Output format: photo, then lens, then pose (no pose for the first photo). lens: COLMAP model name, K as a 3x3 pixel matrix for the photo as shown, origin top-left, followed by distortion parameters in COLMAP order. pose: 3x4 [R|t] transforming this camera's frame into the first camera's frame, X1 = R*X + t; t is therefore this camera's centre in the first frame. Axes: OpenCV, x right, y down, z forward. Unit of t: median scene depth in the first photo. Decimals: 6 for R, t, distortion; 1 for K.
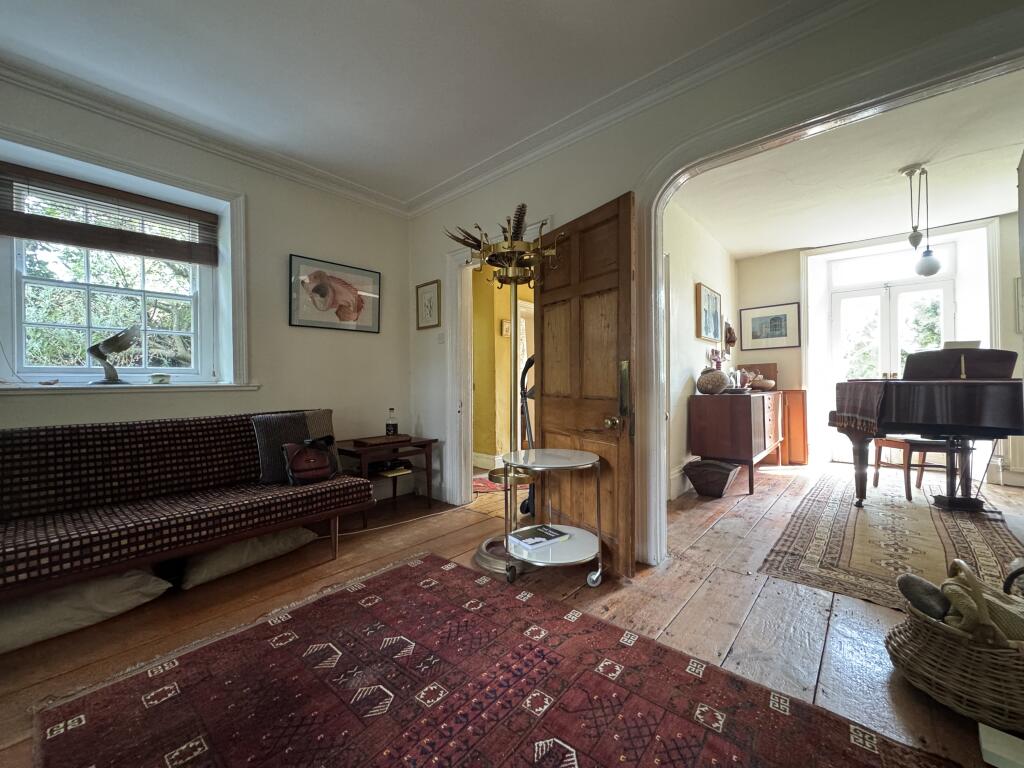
lens RADIAL K [[414.1, 0, 510.4], [0, 414.1, 380.6], [0, 0, 1]] dist [0.000214, -0.000051]
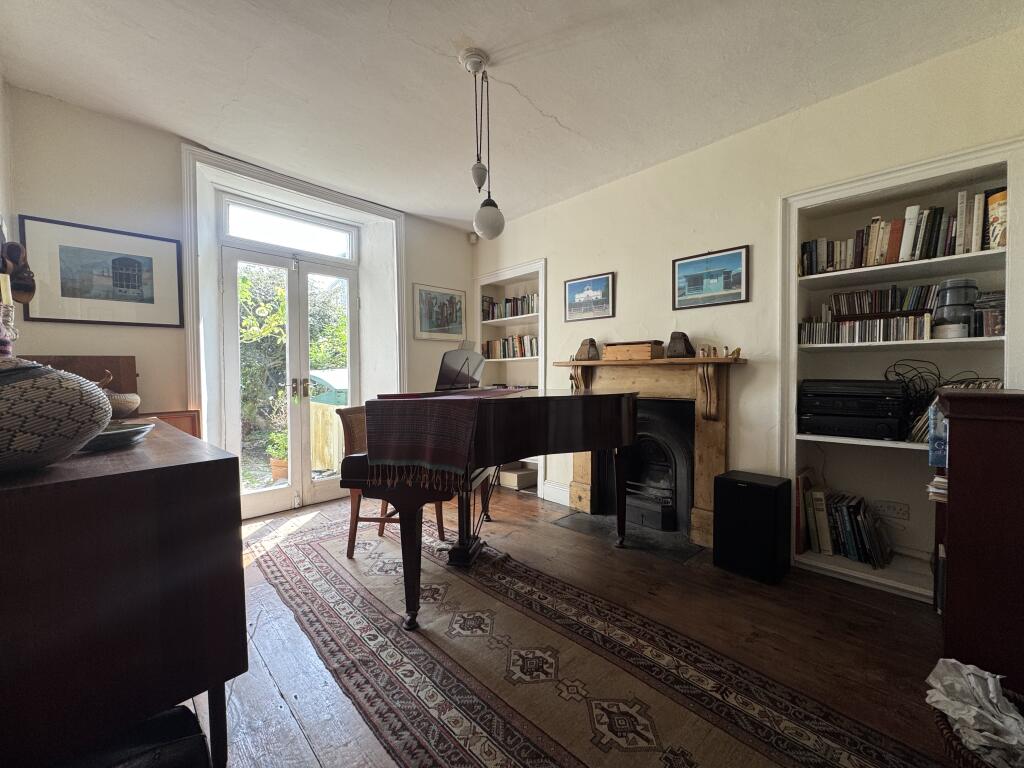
lens RADIAL K [[414.1, 0, 510.4], [0, 414.1, 385.5], [0, 0, 1]] dist [0.000214, -0.000051]
pose [[0.072699, -0.012998, 0.997269, 0.252784], [-0.000404, 0.999915, 0.013062, -0.017865], [-0.997354, -0.001353, 0.072688, 0.679944]]
